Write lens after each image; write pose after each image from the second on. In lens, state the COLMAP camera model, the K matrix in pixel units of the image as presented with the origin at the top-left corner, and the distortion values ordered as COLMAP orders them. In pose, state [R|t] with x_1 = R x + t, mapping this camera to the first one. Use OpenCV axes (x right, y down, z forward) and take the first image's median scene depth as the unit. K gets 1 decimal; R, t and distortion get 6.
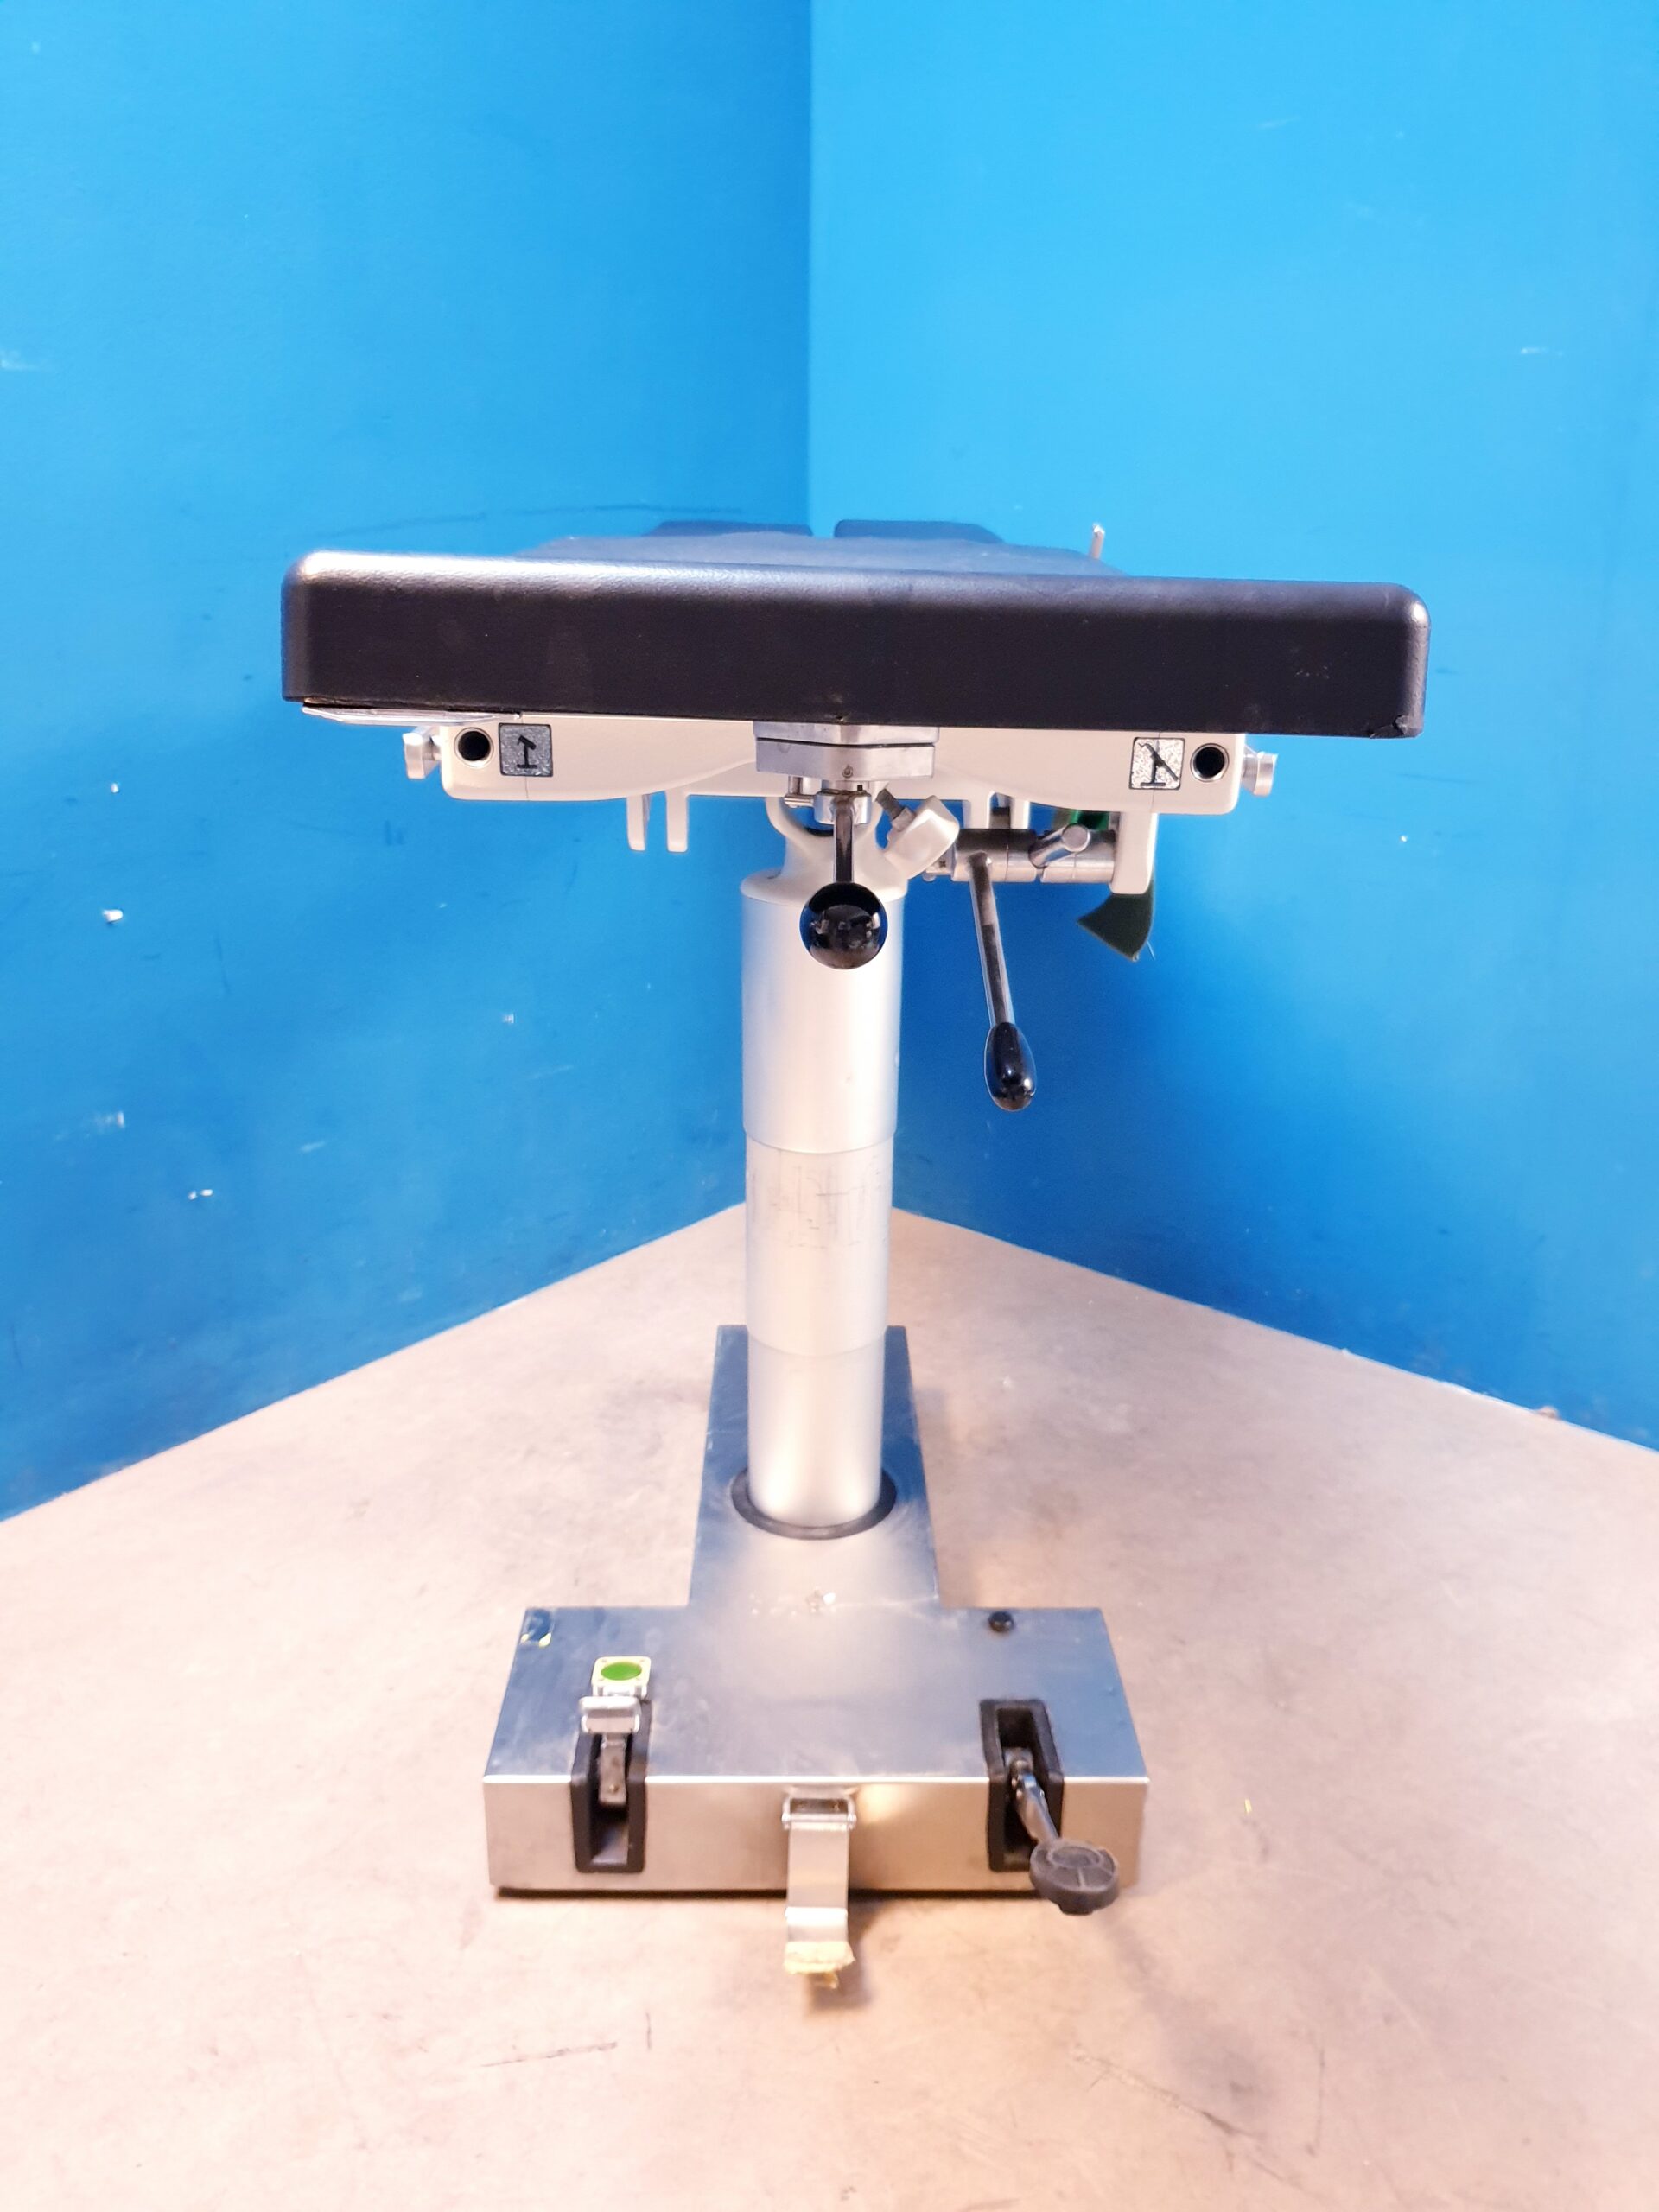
lens RADIAL K [[1730.7, 0, 845.0], [0, 1730.7, 1102.0], [0, 0, 1]] dist [-0.023466, 0.063494]
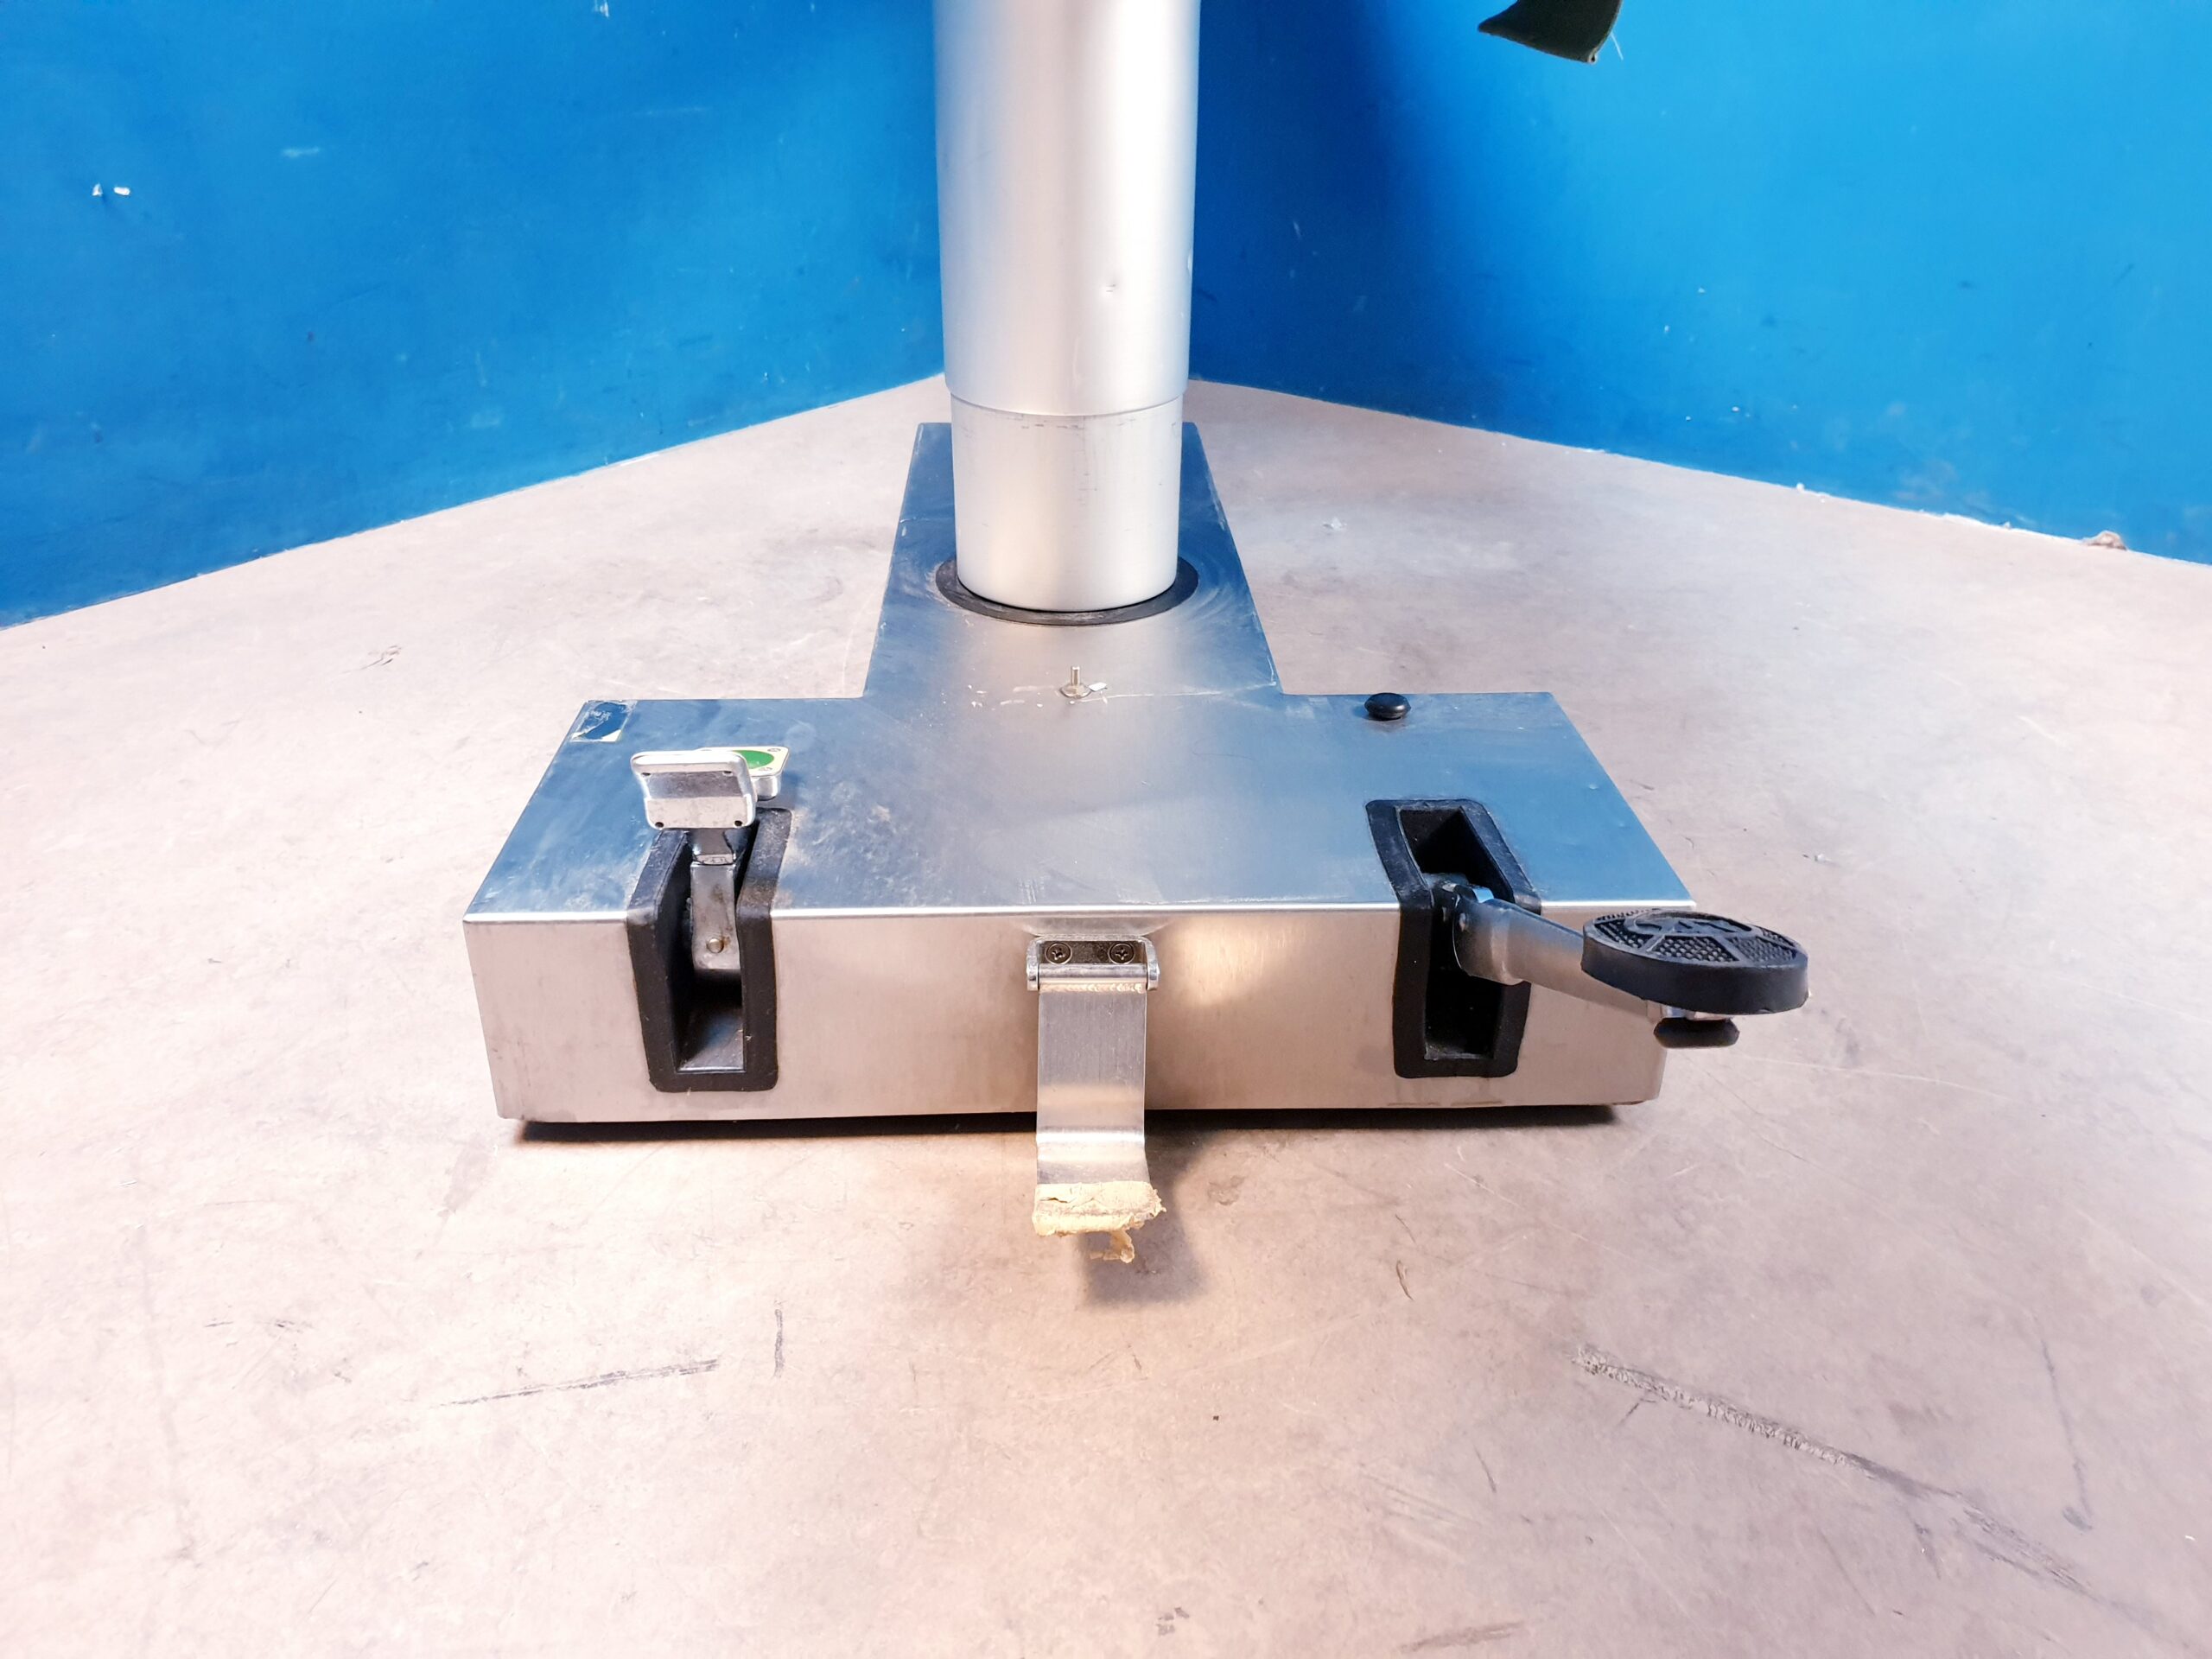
lens RADIAL K [[1748.5, 0, 1103.3], [0, 1748.5, 796.7], [0, 0, 1]] dist [-0.008747, 0.037228]
pose [[0.999793, -0.018693, 0.008072, -0.014745], [0.017266, 0.988463, 0.150473, 0.271495], [-0.010791, -0.150302, 0.988581, 0.456919]]
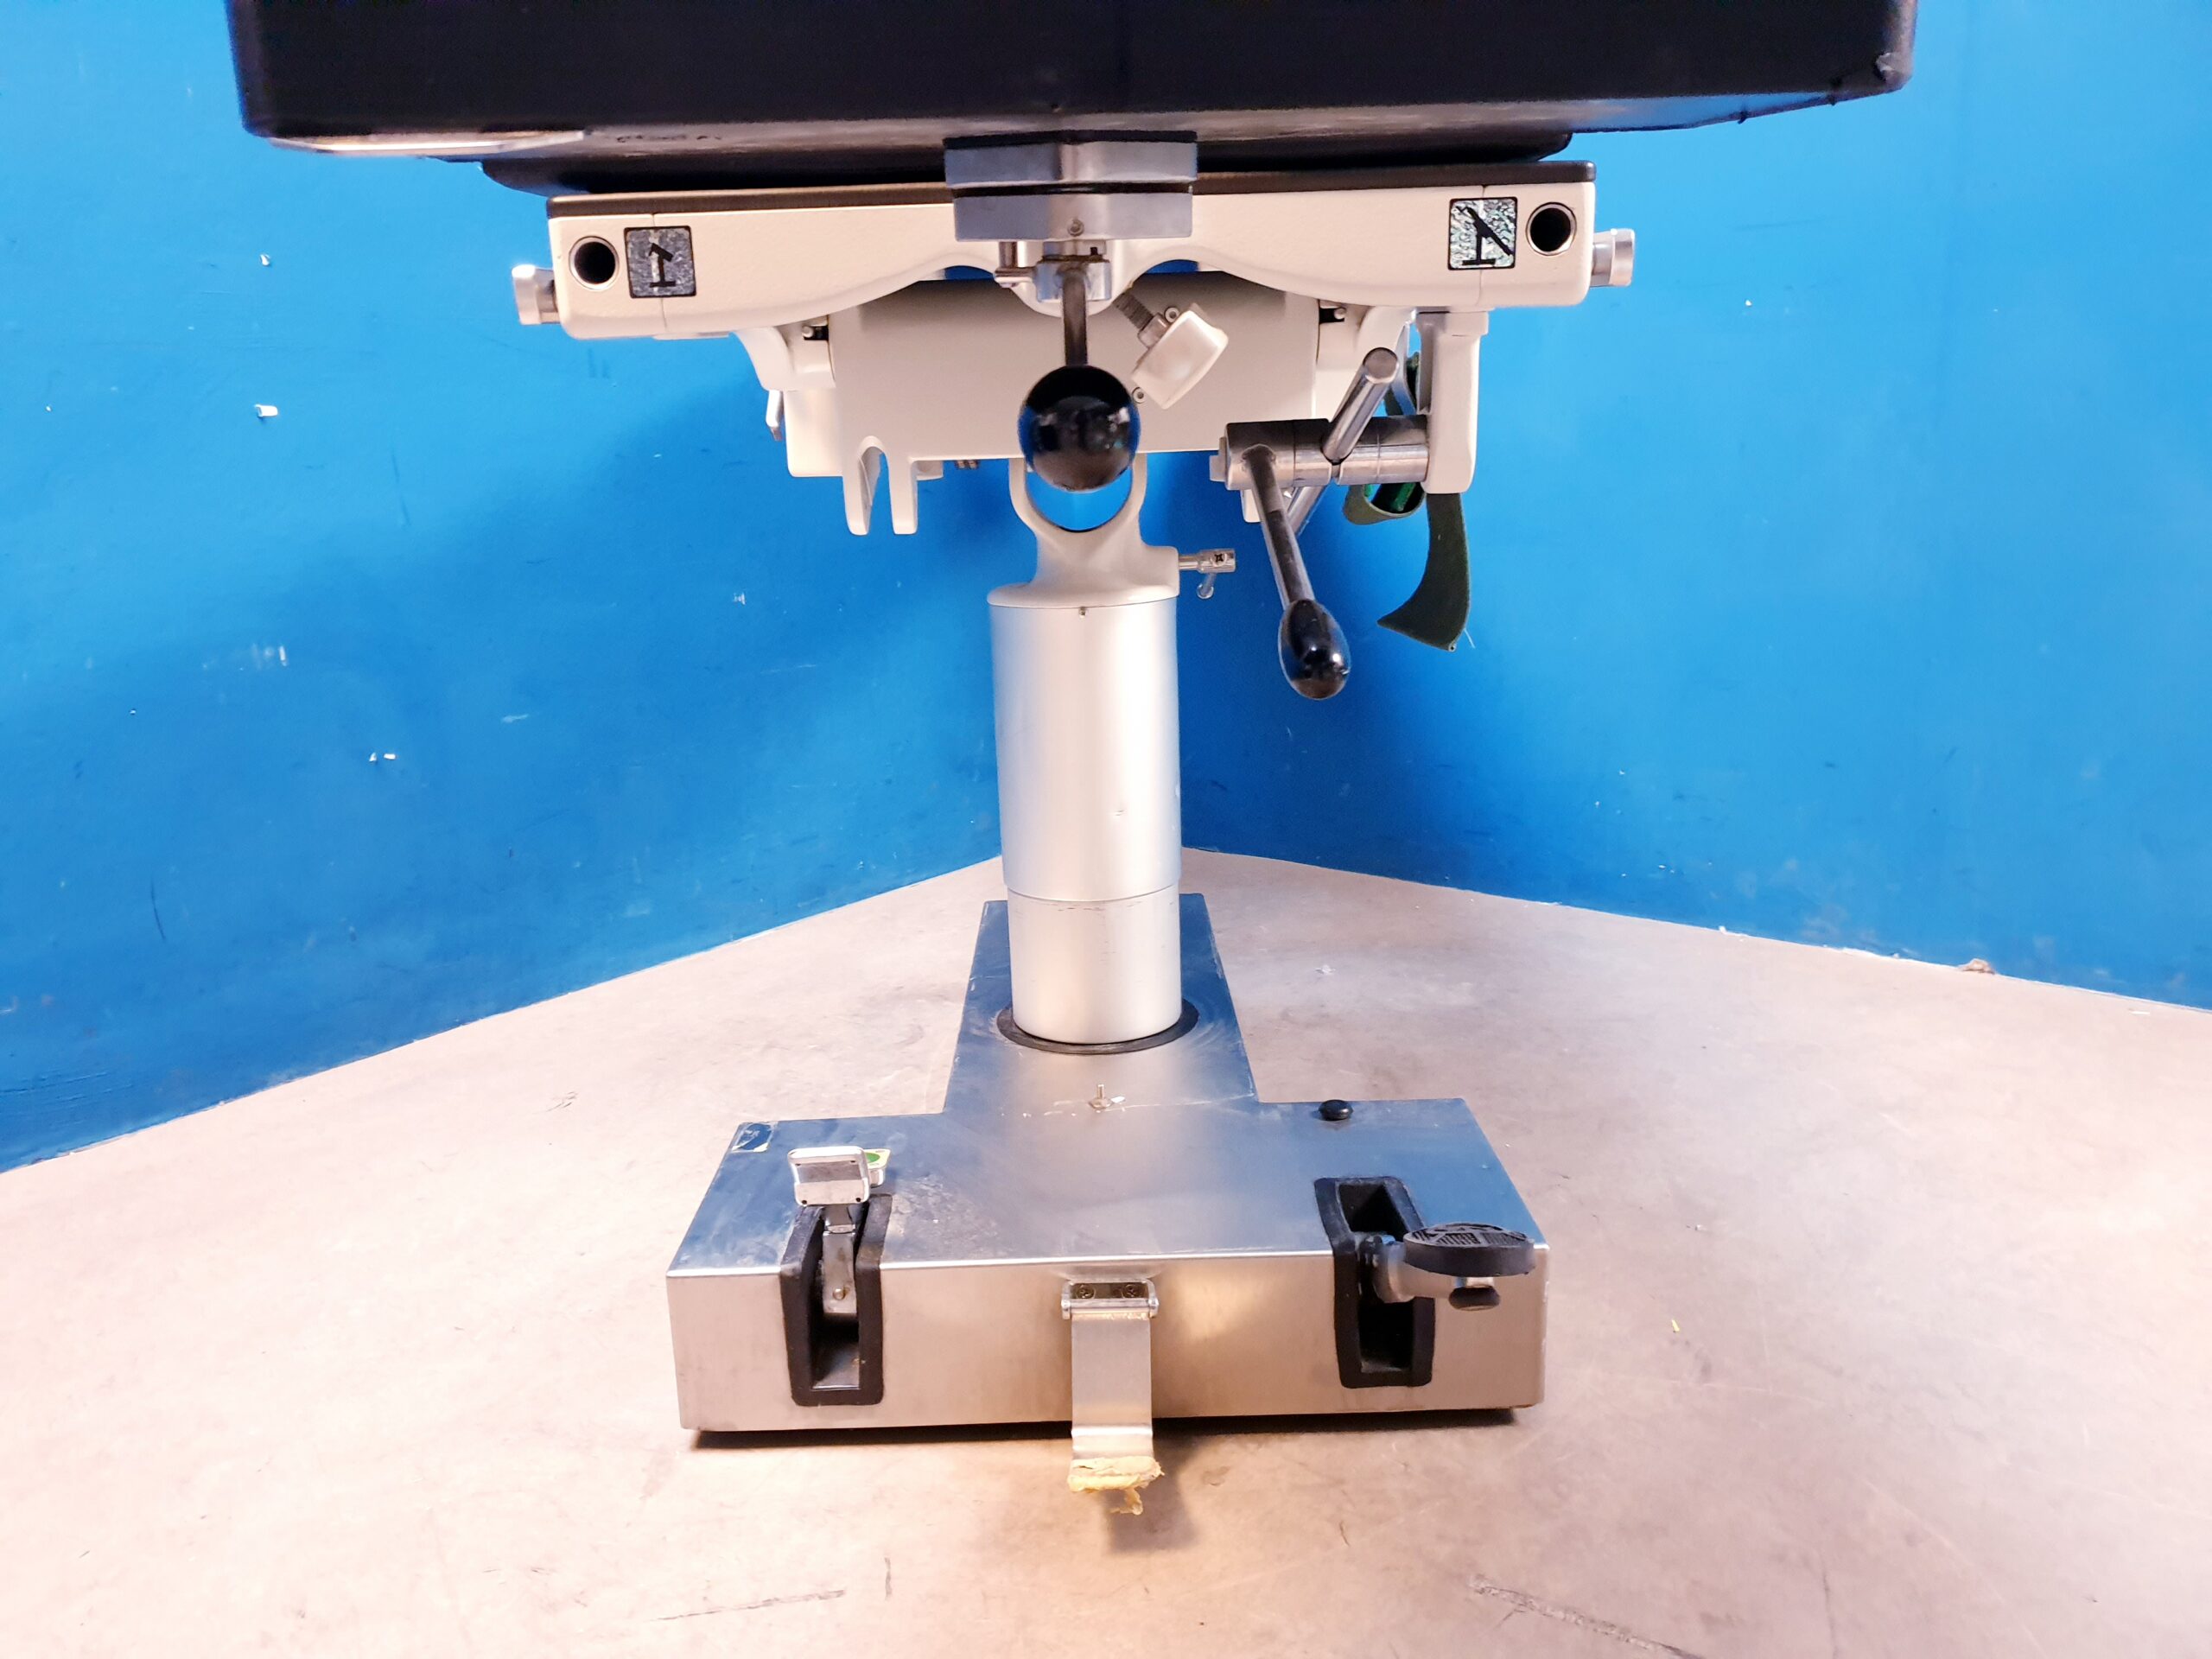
lens RADIAL K [[1730.7, 0, 1069.3], [0, 1730.7, 820.0], [0, 0, 1]] dist [-0.023466, 0.063494]
pose [[0.997894, -0.050908, -0.040209, 0.008106], [0.047001, 0.994577, -0.092782, 0.267051], [0.044714, 0.090697, 0.994874, 0.226785]]
